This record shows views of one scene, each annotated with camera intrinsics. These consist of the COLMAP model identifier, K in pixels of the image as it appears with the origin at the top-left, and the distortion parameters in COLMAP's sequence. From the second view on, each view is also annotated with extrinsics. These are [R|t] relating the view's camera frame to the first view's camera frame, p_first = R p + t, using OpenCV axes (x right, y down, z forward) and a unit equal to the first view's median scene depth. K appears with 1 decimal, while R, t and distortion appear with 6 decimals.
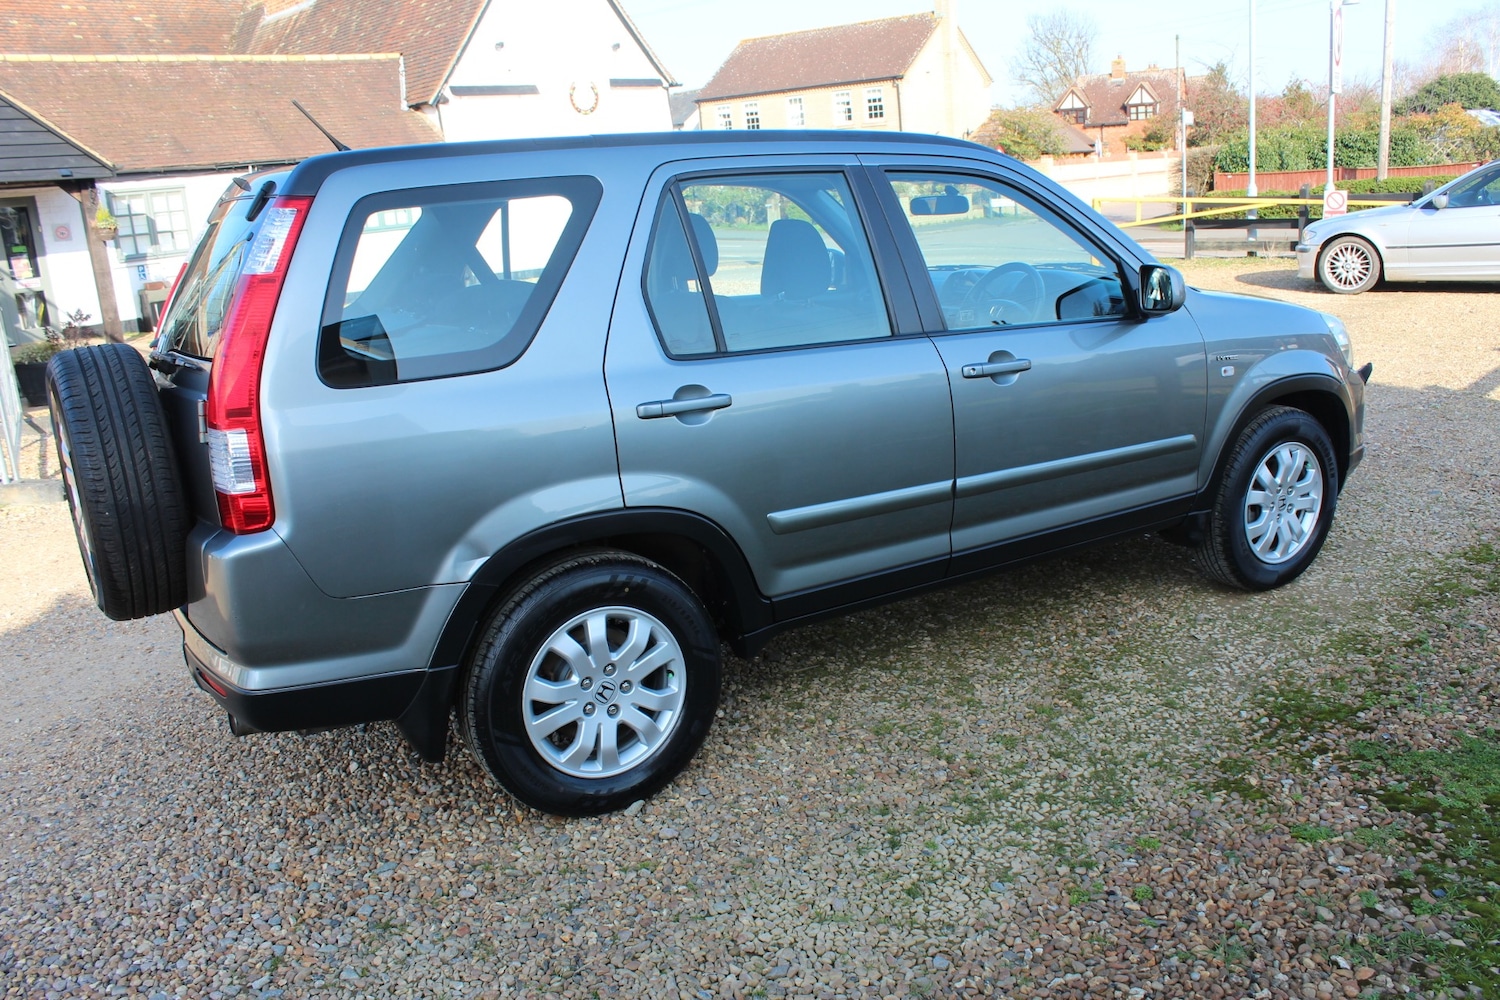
lens RADIAL K [[1254.8, 0, 744.9], [0, 1254.8, 505.2], [0, 0, 1]] dist [-0.154753, 0.129337]
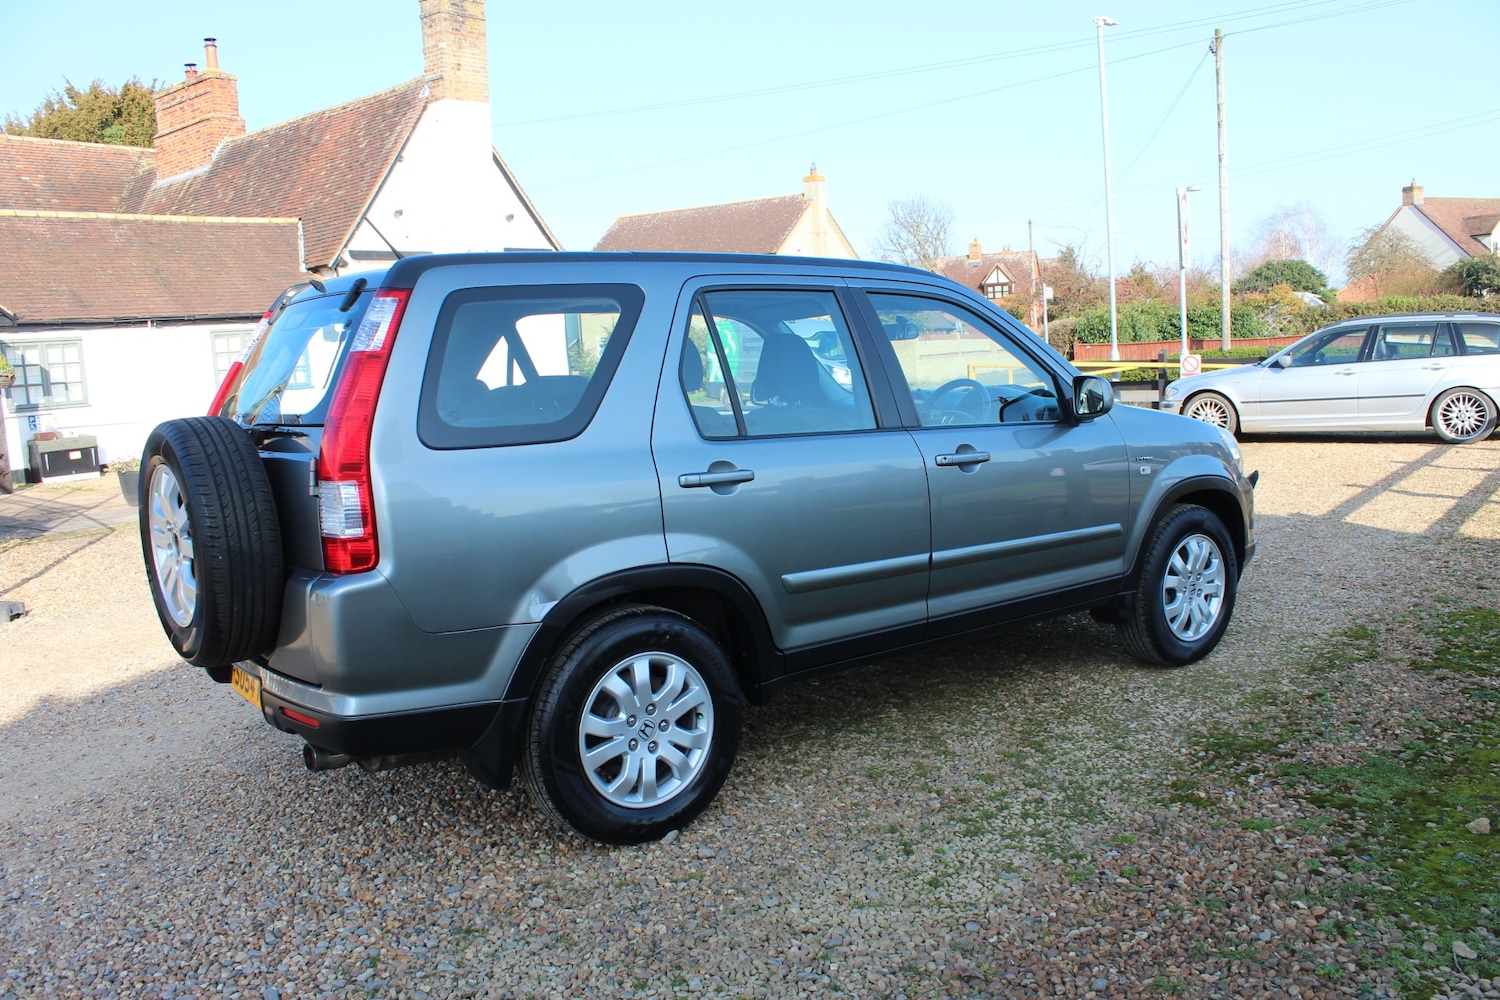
lens RADIAL K [[1254.8, 0, 748.3], [0, 1254.8, 507.5], [0, 0, 1]] dist [-0.154753, 0.129337]
pose [[0.994018, 0.001938, 0.109197, -0.133947], [0.012896, 0.990765, -0.134976, 0.096813], [-0.108450, 0.135577, 0.984813, -0.137391]]
